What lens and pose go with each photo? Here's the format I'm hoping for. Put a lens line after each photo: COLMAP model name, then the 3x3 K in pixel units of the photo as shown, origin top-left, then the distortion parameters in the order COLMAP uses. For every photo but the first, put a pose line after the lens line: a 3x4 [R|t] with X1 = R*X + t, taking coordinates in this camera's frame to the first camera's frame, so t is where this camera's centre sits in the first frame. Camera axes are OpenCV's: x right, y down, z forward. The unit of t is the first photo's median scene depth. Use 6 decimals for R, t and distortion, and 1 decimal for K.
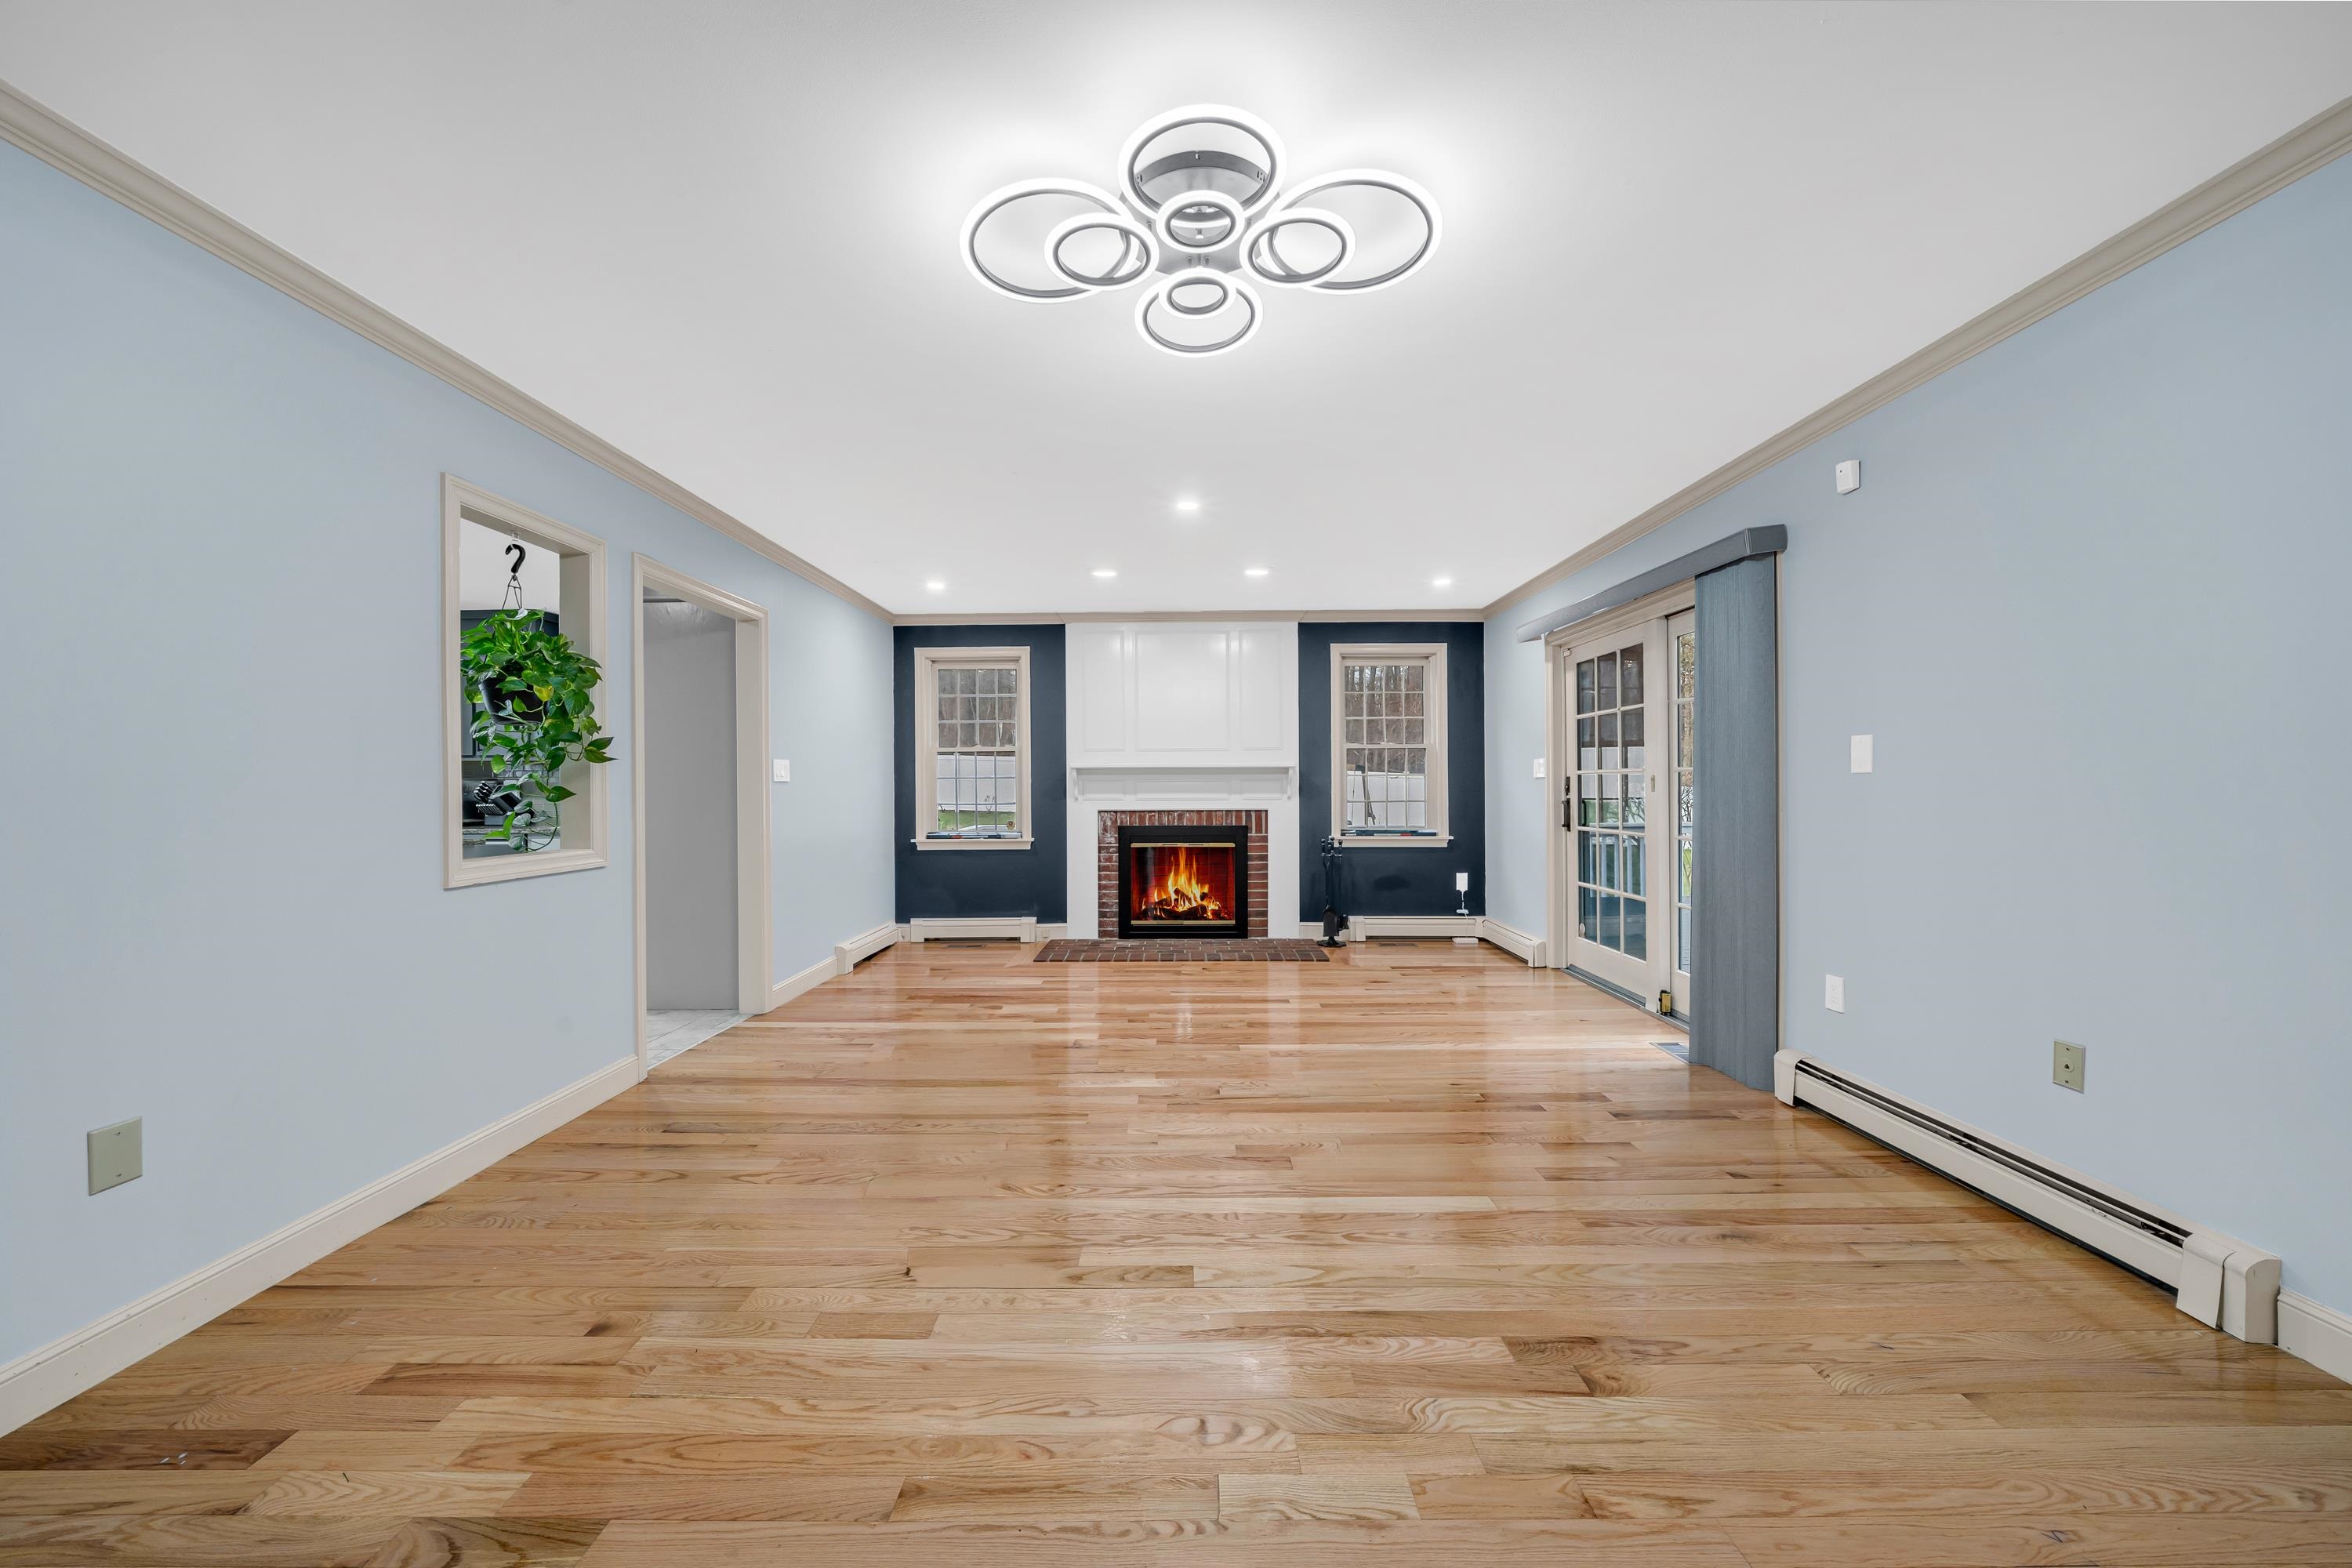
lens RADIAL K [[803.0, 0, 1179.0], [0, 803.0, 780.4], [0, 0, 1]] dist [-0.005936, -0.000079]
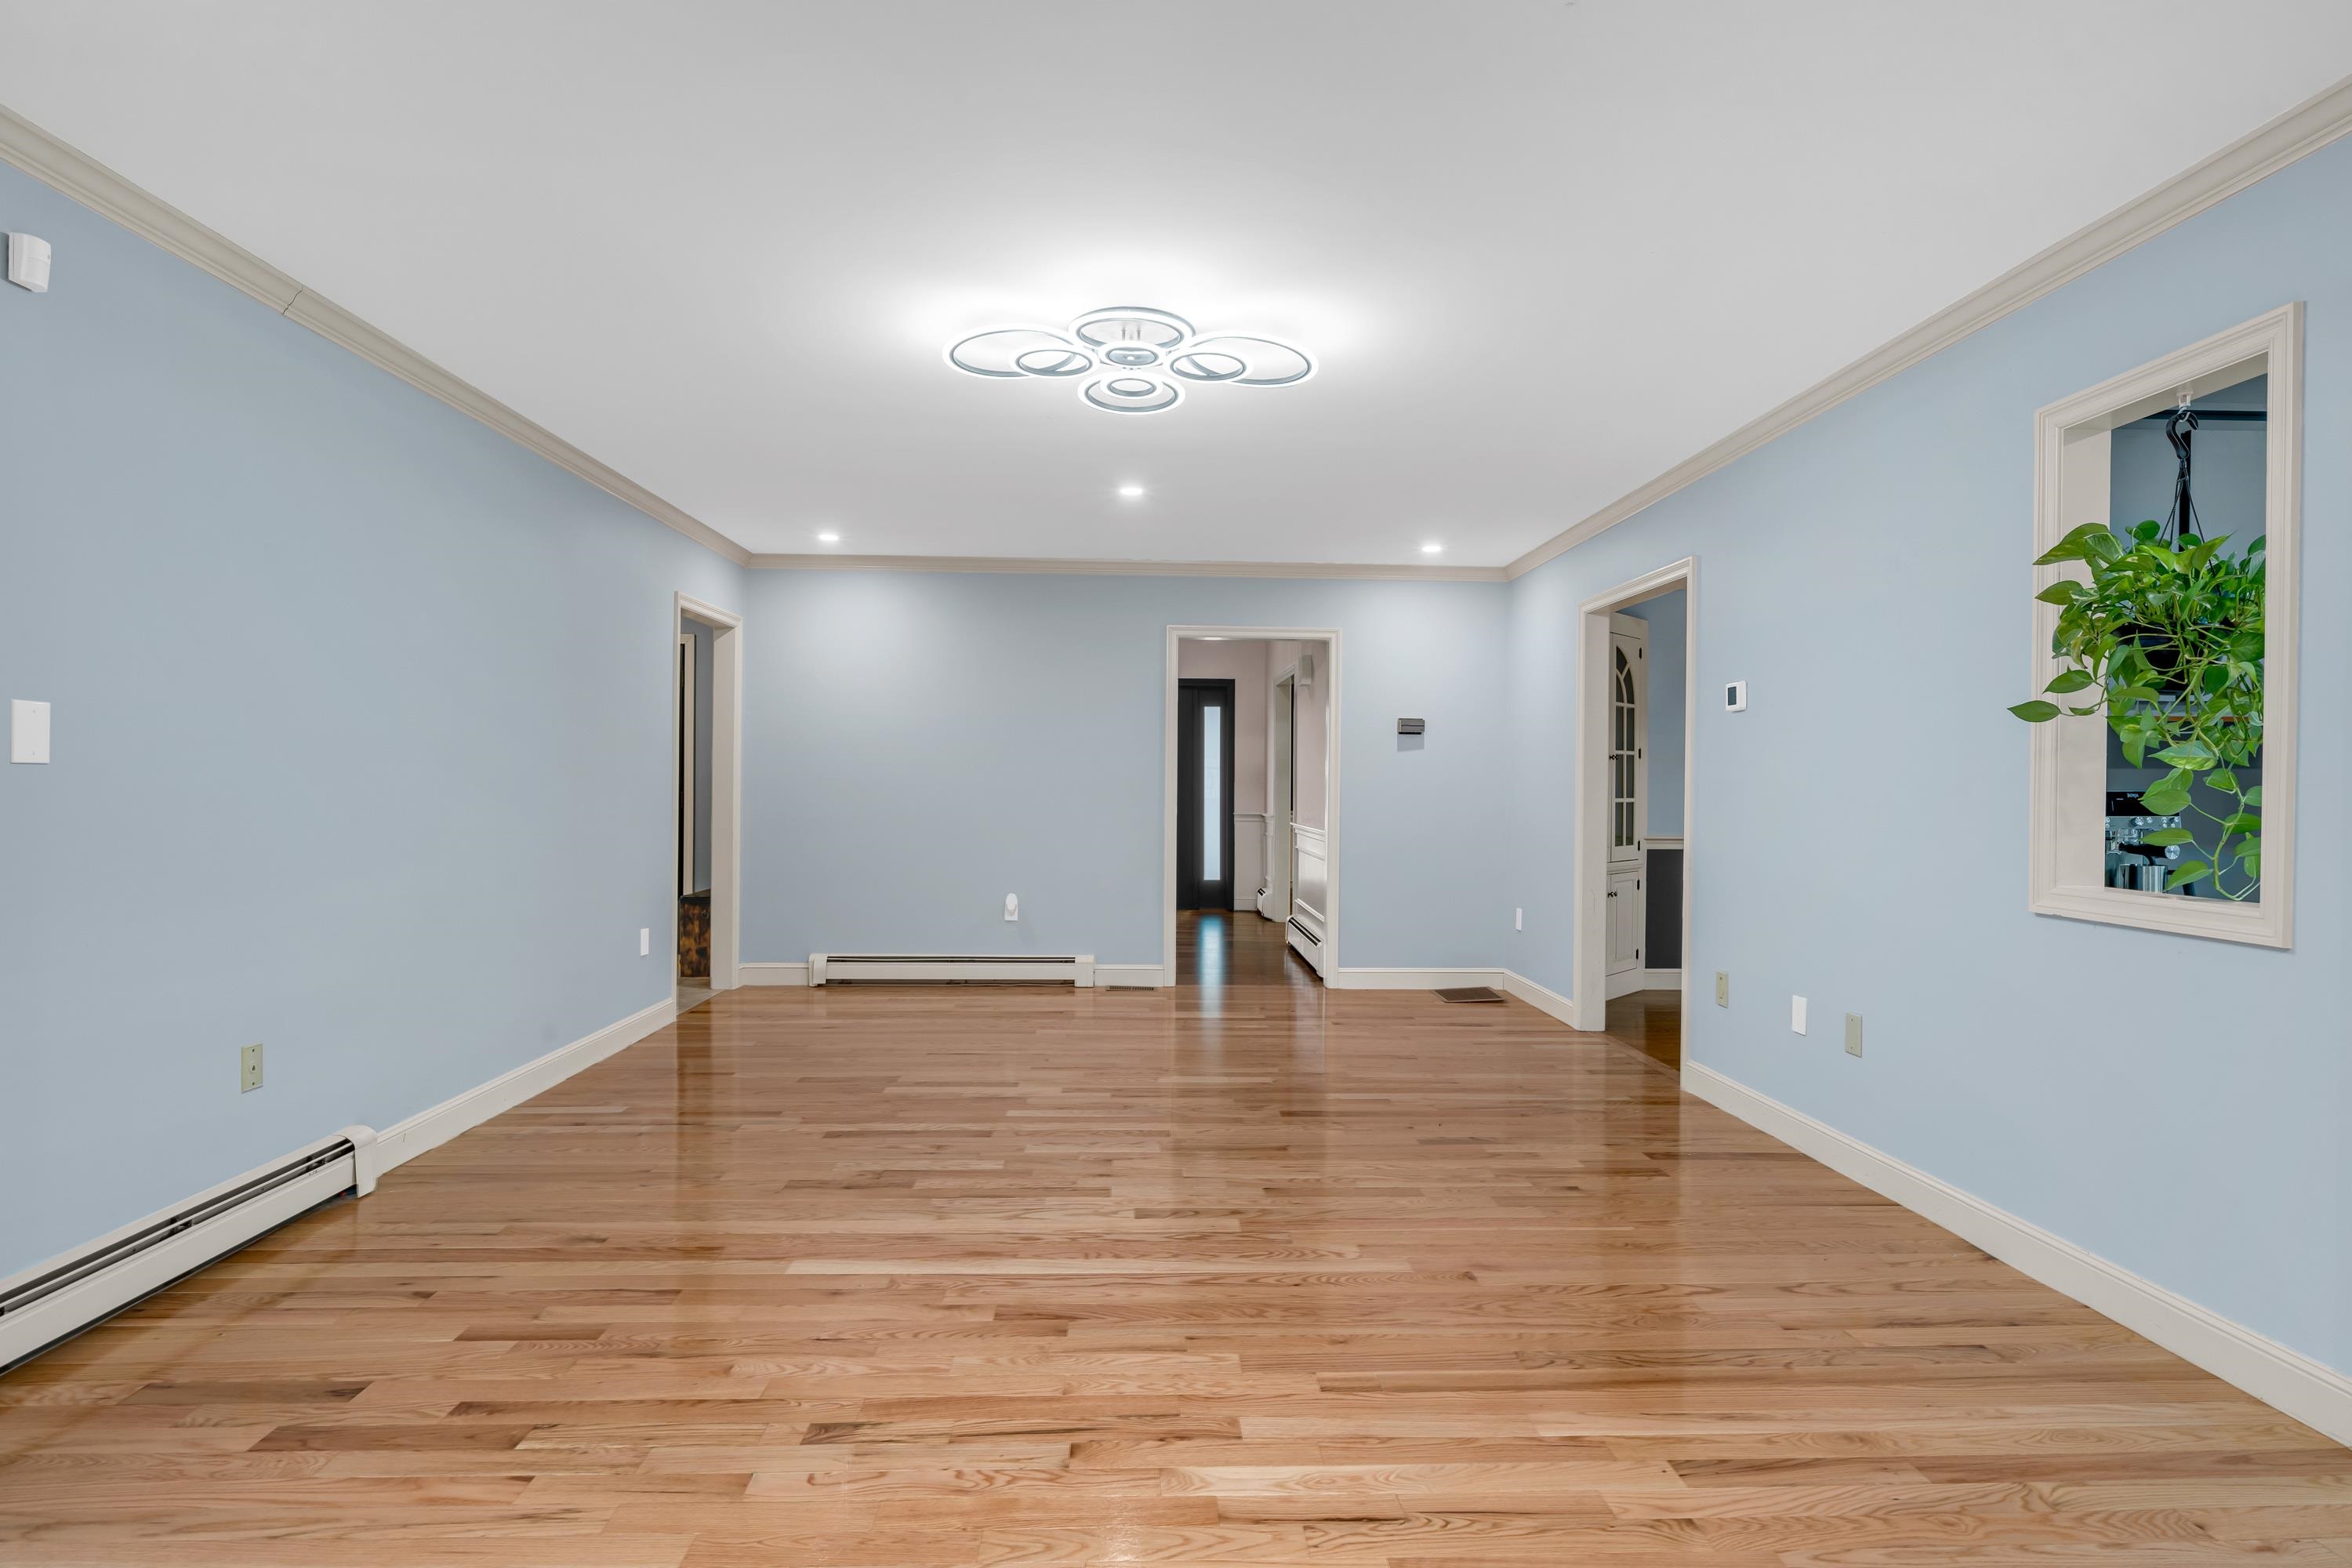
lens RADIAL K [[1042.4, 0, 1164.5], [0, 1042.4, 796.2], [0, 0, 1]] dist [0.002147, 0.000221]
pose [[-0.999432, -0.002486, -0.033617, 0.022193], [-0.002628, 0.999988, 0.004172, 0.011173], [0.033606, 0.004258, -0.999426, 2.053691]]
